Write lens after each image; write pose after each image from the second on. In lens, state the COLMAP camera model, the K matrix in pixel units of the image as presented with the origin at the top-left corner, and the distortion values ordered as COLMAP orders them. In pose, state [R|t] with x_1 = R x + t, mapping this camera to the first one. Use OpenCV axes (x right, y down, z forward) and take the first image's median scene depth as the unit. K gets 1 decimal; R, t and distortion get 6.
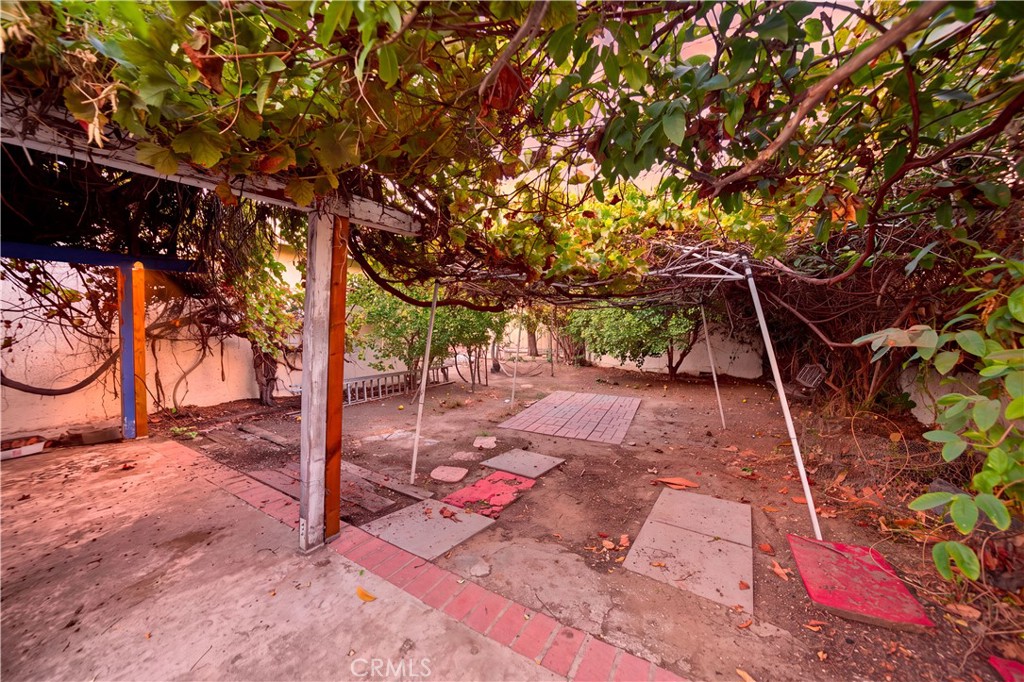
lens RADIAL K [[361.2, 0, 512.0], [0, 361.2, 341.0], [0, 0, 1]] dist [-0.010951, 0.000017]
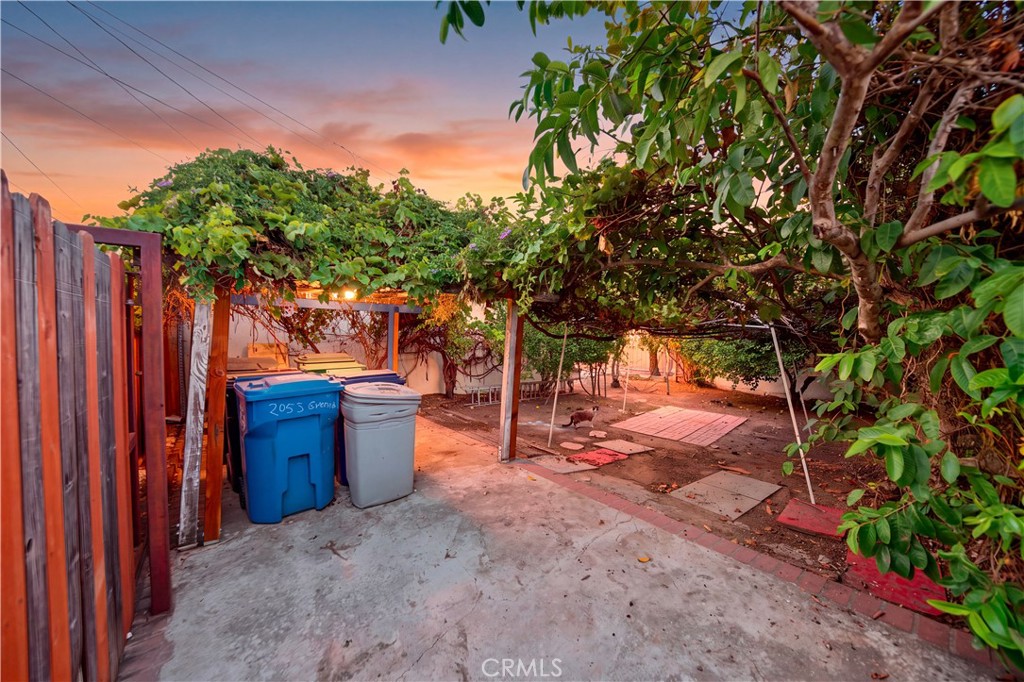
lens RADIAL K [[361.2, 0, 512.0], [0, 361.2, 341.0], [0, 0, 1]] dist [-0.010951, 0.000017]
pose [[0.940201, 0.018154, -0.340137, 0.053658], [-0.032919, 0.998747, -0.037688, -0.010377], [0.339026, 0.046631, 0.939621, -0.292410]]
